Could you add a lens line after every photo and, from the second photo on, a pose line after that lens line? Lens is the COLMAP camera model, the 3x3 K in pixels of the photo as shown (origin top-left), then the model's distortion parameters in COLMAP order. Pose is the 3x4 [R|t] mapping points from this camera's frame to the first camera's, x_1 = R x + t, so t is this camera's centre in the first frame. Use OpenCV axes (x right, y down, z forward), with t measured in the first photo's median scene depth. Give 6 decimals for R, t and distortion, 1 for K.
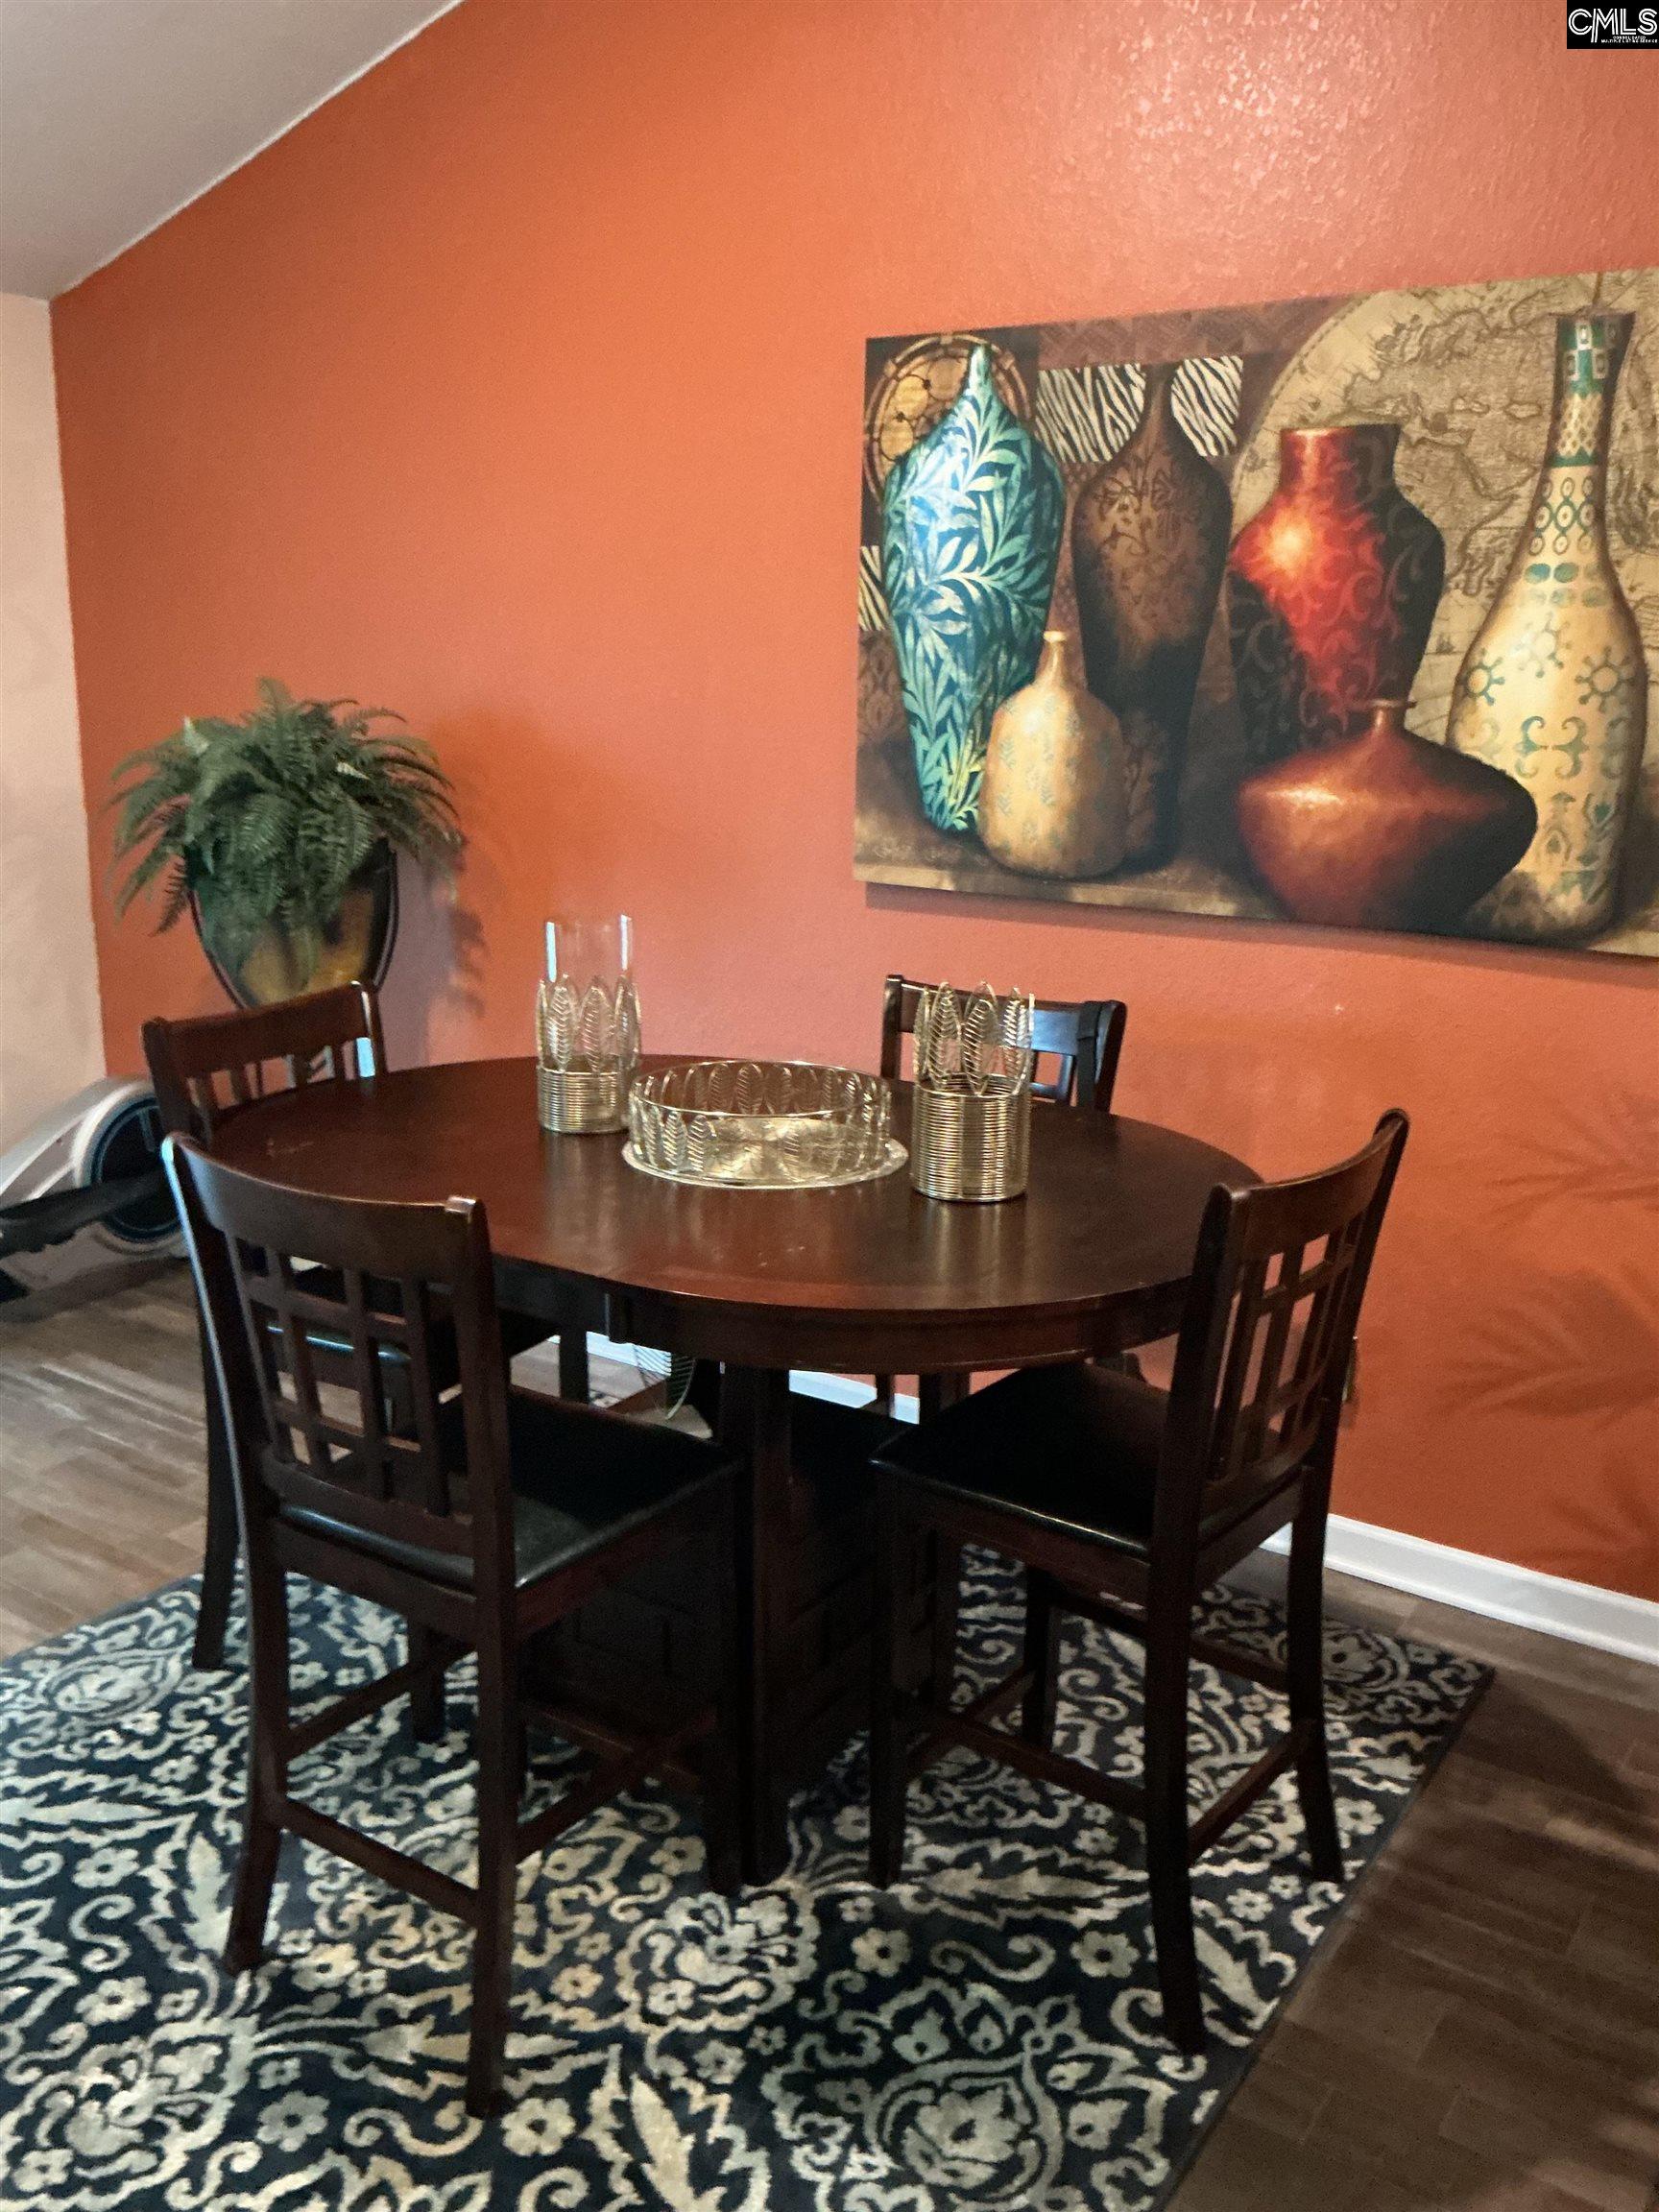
lens RADIAL K [[1864.3, 0, 804.1], [0, 1864.3, 1118.3], [0, 0, 1]] dist [0.146686, -0.285929]
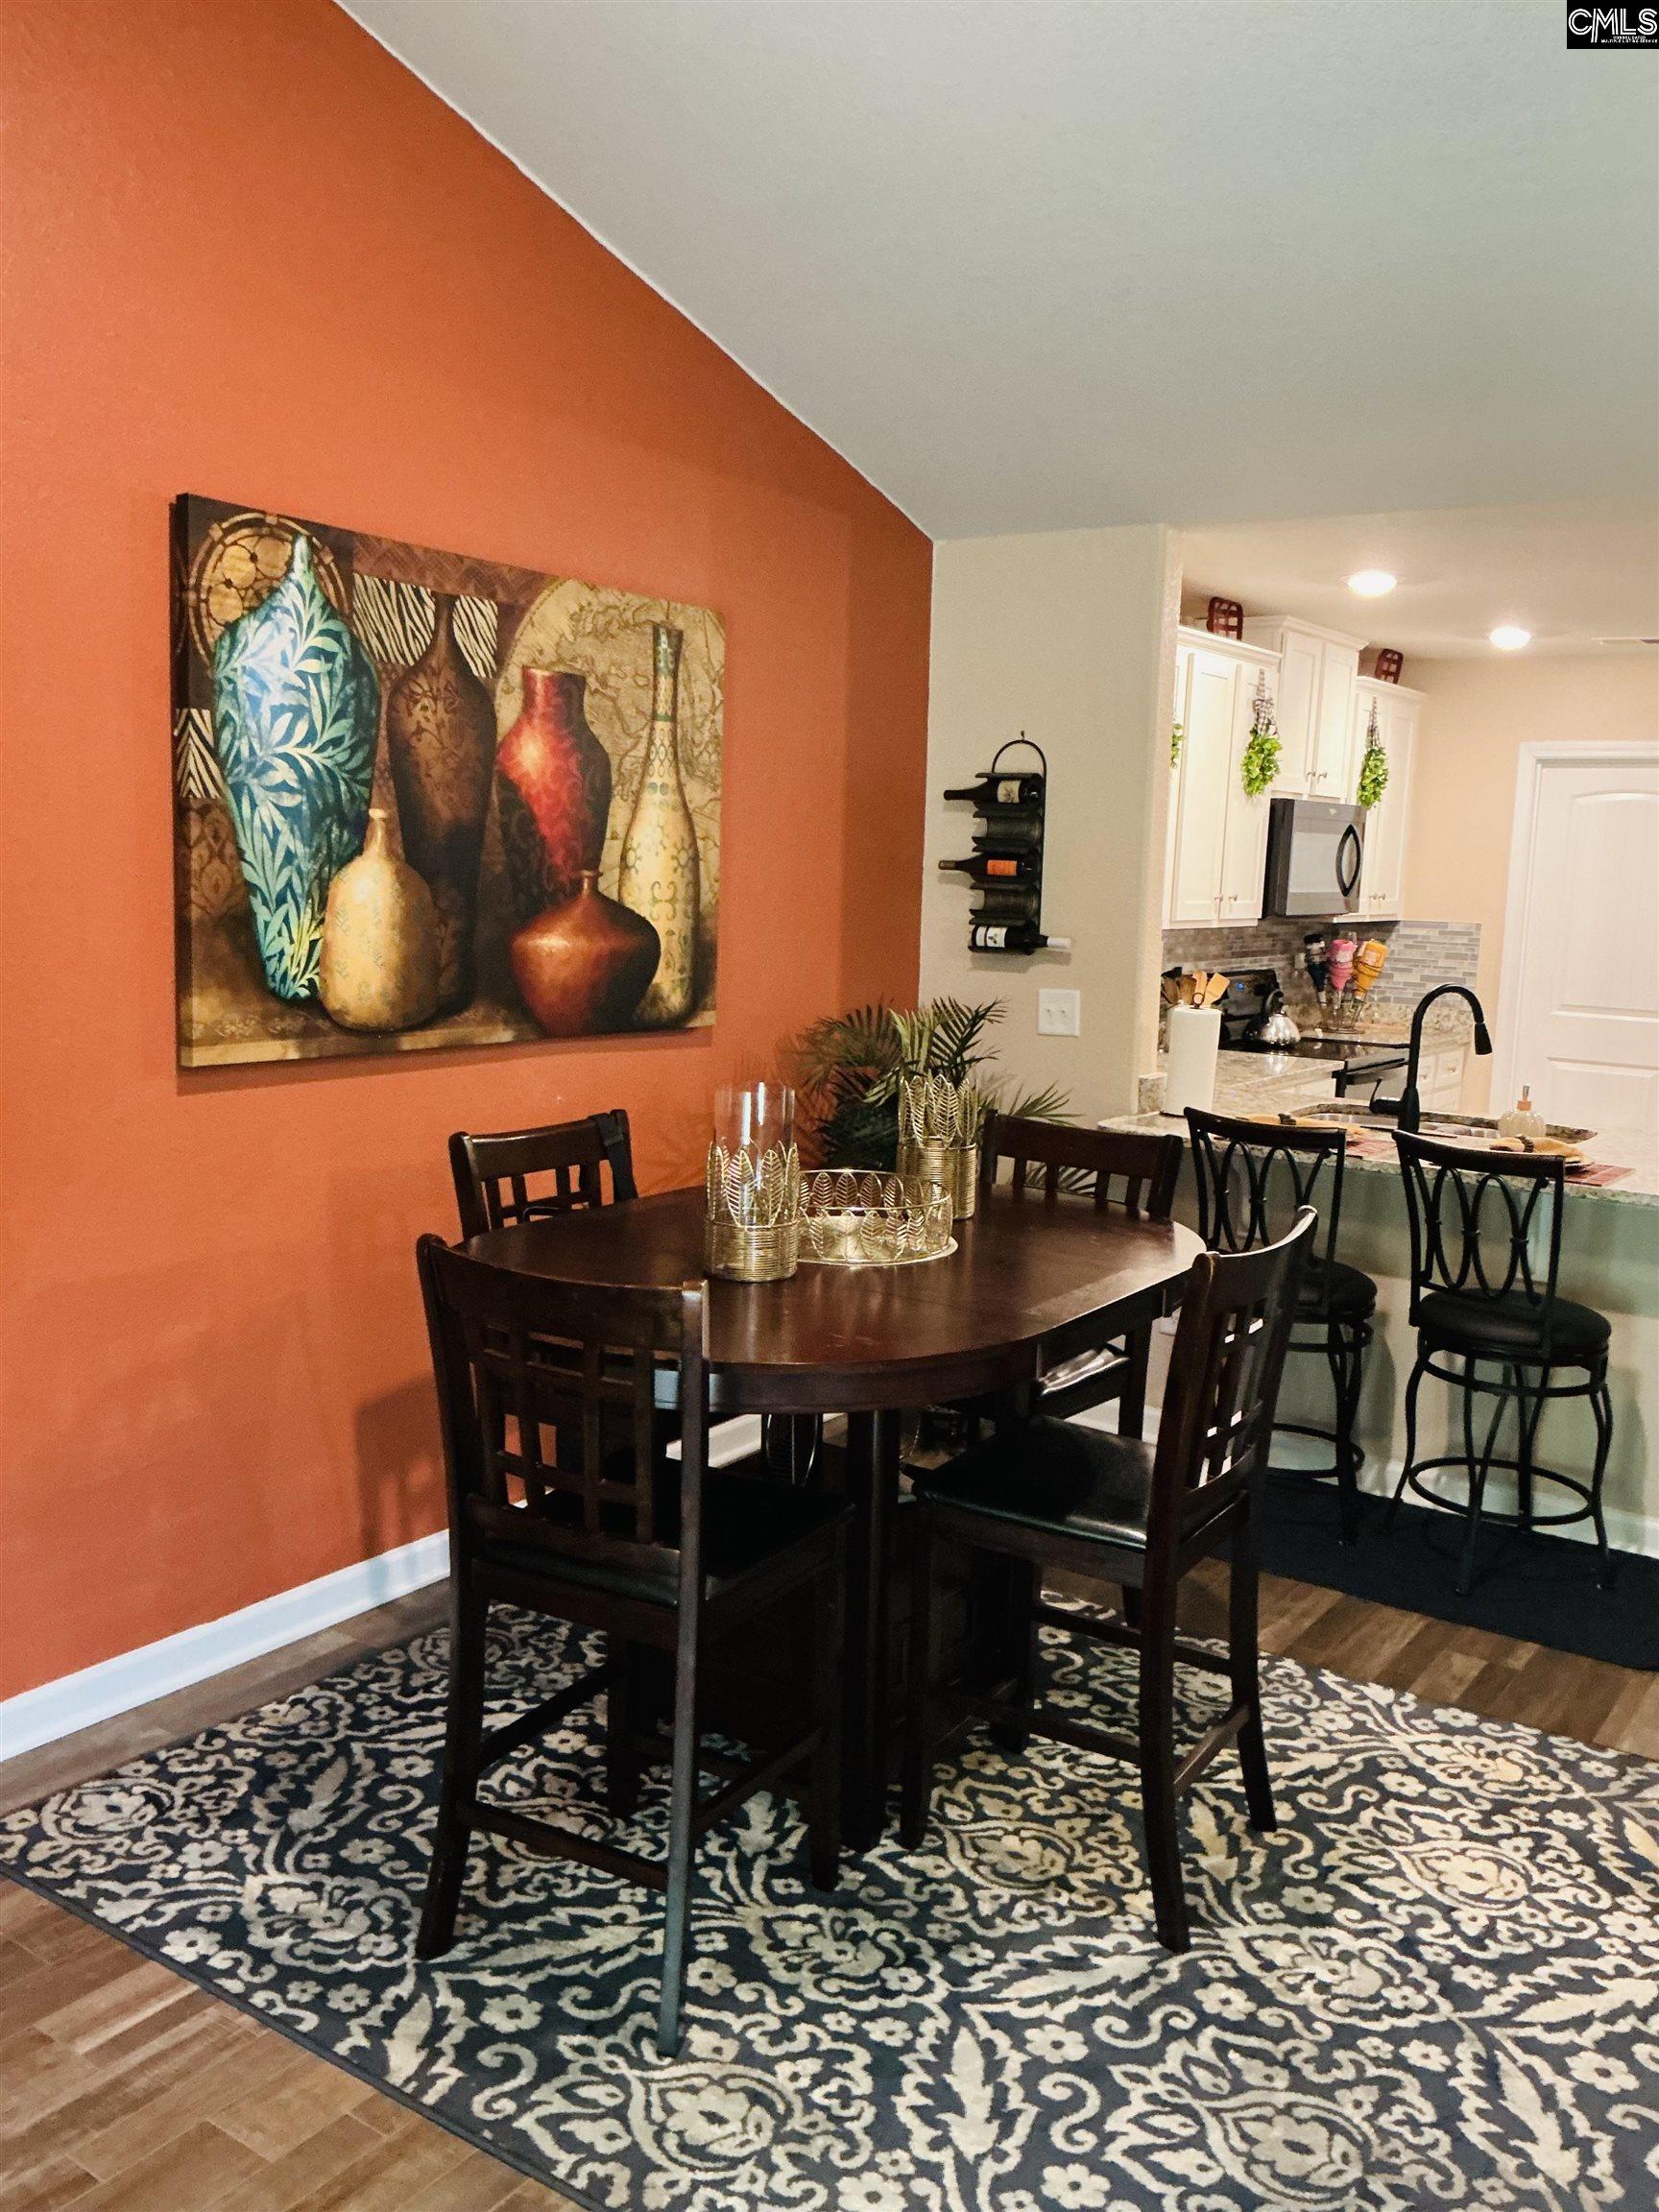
lens RADIAL K [[1864.3, 0, 804.1], [0, 1864.3, 1118.3], [0, 0, 1]] dist [0.146686, -0.285929]
pose [[-0.007580, -0.153401, 0.988135, -0.958127], [0.202956, 0.967360, 0.151733, -0.197370], [-0.979158, 0.201698, 0.023801, 0.756279]]
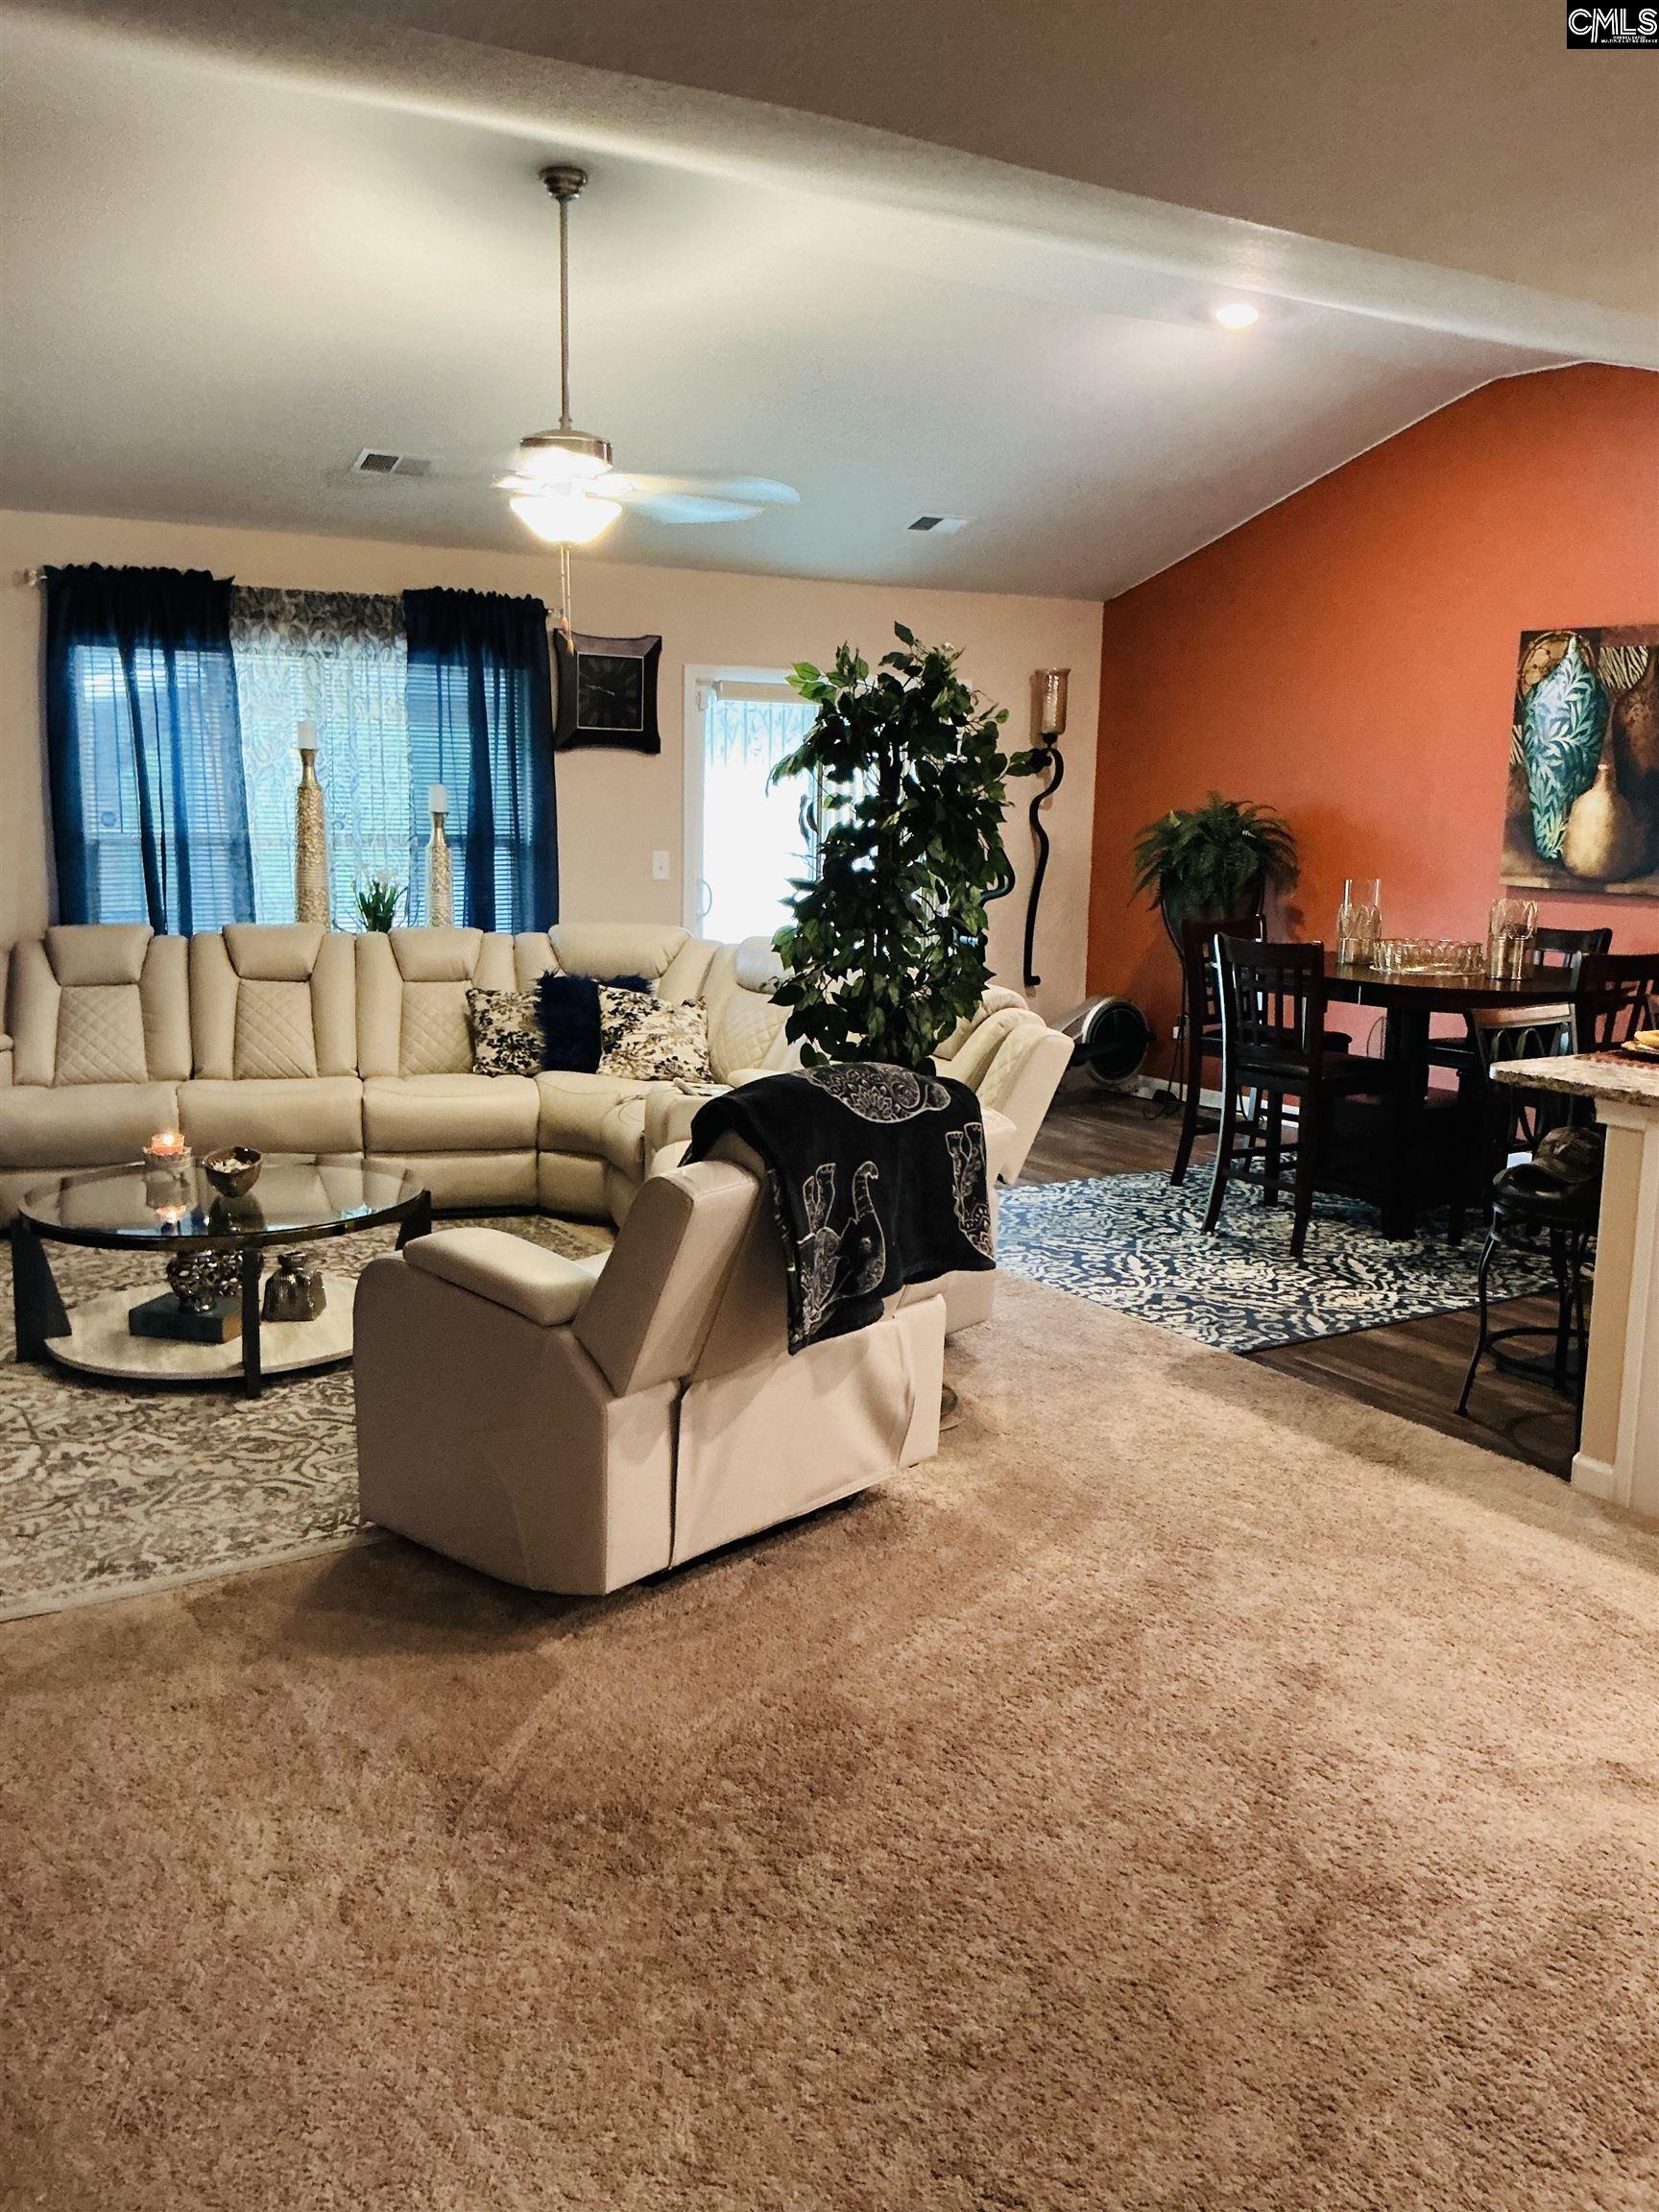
lens RADIAL K [[1864.3, 0, 804.1], [0, 1864.3, 1118.3], [0, 0, 1]] dist [0.146686, -0.285929]
pose [[0.919952, 0.066873, -0.386286, 0.155382], [-0.090481, 0.994959, -0.043239, 0.307464], [0.381447, 0.074729, 0.921365, -1.266231]]
